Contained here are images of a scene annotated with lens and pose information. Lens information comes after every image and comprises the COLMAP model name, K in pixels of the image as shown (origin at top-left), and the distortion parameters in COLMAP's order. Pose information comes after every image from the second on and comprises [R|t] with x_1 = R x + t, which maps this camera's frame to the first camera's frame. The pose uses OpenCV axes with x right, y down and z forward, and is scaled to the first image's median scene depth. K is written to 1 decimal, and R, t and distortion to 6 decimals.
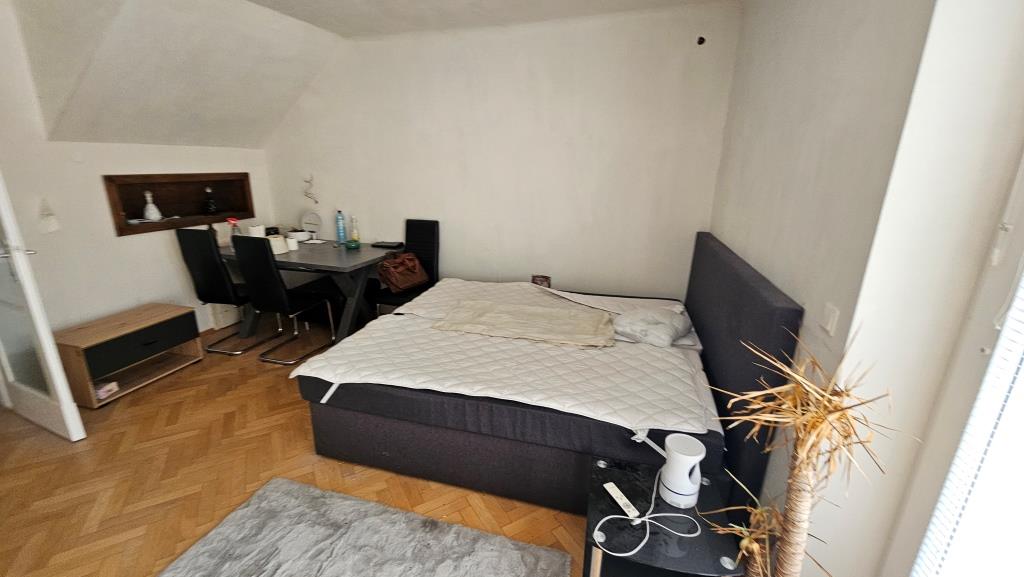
lens RADIAL K [[420.0, 0, 512.0], [0, 420.0, 288.5], [0, 0, 1]] dist [-0.001469, 0.000306]
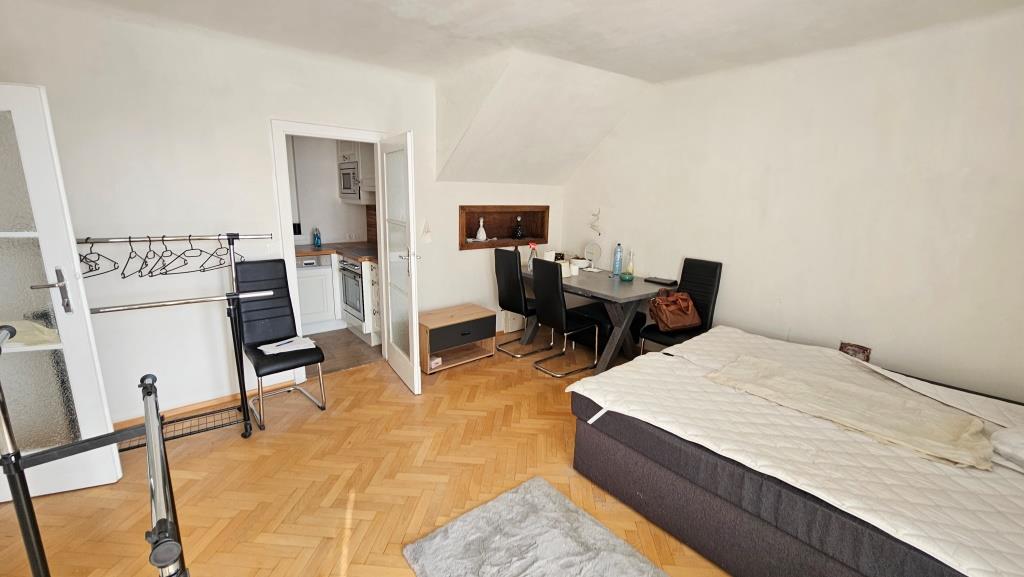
lens RADIAL K [[422.3, 0, 512.0], [0, 422.3, 288.5], [0, 0, 1]] dist [0.000930, 0.000405]
pose [[0.824074, 0.134512, -0.550281, -0.051734], [-0.176944, 0.983917, -0.024471, -0.000964], [0.538139, 0.117535, 0.834621, -0.025361]]
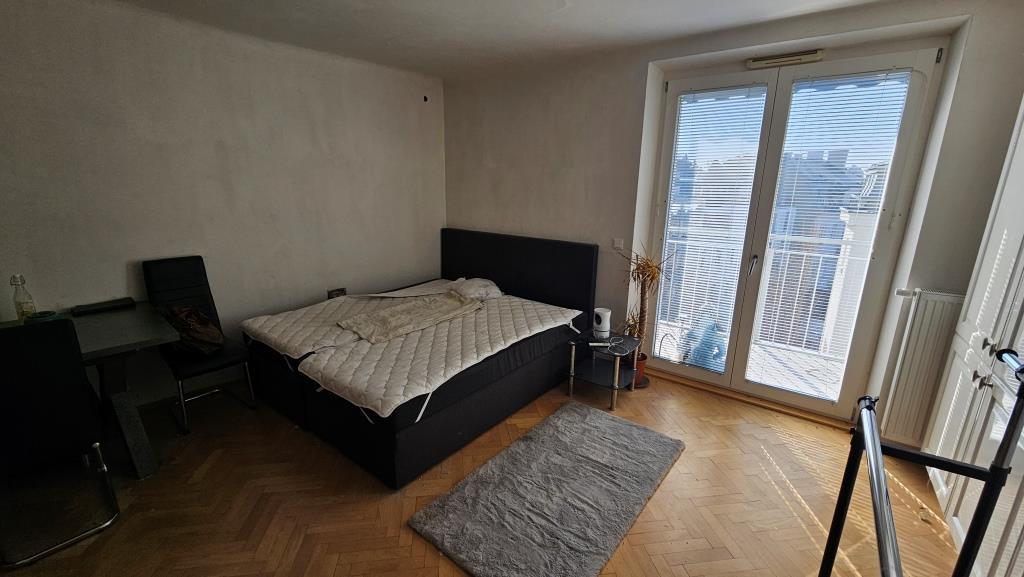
lens RADIAL K [[420.0, 0, 512.0], [0, 420.0, 288.5], [0, 0, 1]] dist [-0.001469, 0.000306]
pose [[0.381129, -0.231476, 0.895075, -0.887643], [0.250066, 0.957872, 0.141236, -0.090996], [-0.890061, 0.169999, 0.422957, 0.227699]]
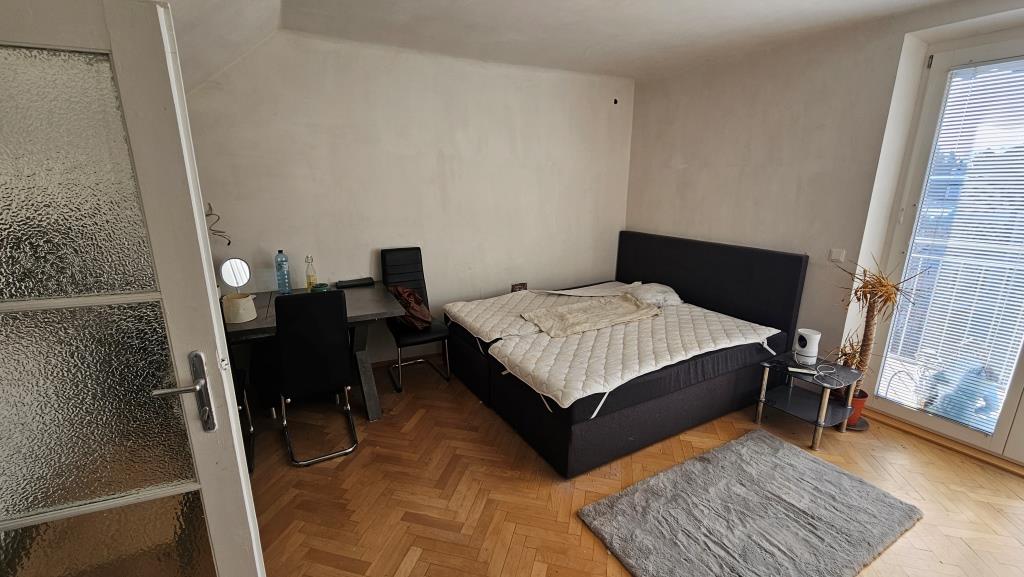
lens RADIAL K [[420.0, 0, 512.0], [0, 420.0, 288.5], [0, 0, 1]] dist [-0.001469, 0.000306]
pose [[0.702595, -0.182273, 0.687849, -0.925754], [0.204721, 0.977546, 0.049930, -0.100549], [-0.681505, 0.105737, 0.724134, 0.254506]]
